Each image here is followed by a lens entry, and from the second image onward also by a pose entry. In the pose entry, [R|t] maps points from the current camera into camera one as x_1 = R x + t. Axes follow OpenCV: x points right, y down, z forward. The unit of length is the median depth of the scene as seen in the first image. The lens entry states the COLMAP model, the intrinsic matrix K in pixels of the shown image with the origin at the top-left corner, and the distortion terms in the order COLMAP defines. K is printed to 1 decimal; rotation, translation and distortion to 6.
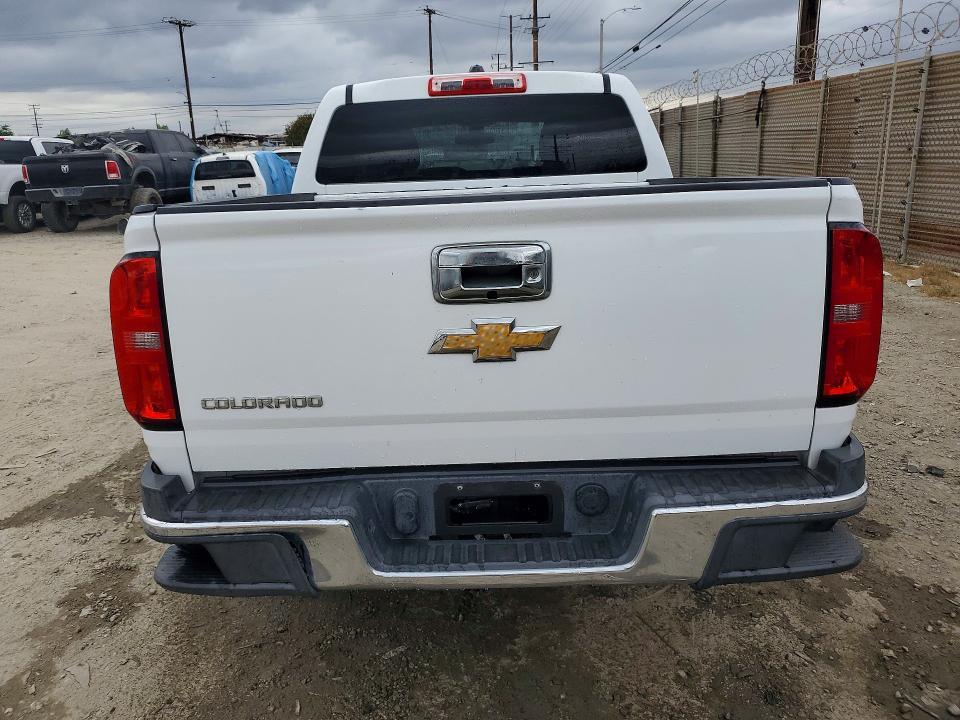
lens RADIAL K [[726.5, 0, 465.1], [0, 726.5, 361.6], [0, 0, 1]] dist [0.020170, -0.007713]
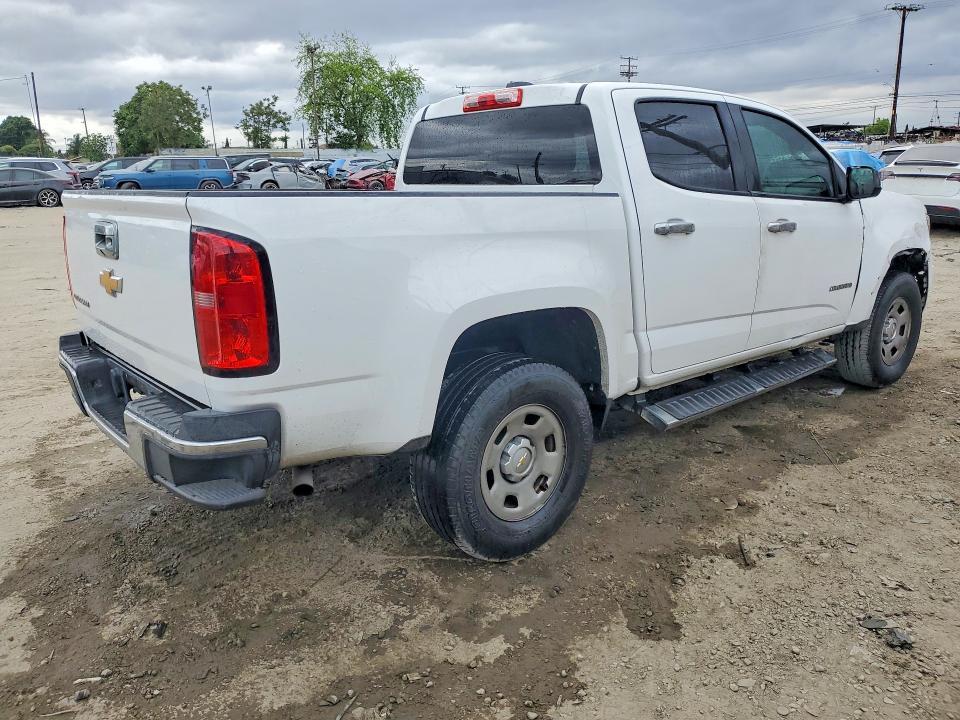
lens RADIAL K [[748.9, 0, 480.0], [0, 748.9, 360.0], [0, 0, 1]] dist [0.014180, -0.002972]
pose [[0.642083, 0.200906, -0.739842, 0.938831], [-0.204550, 0.974962, 0.087232, -0.089042], [0.738843, 0.095325, 0.667101, 0.255919]]
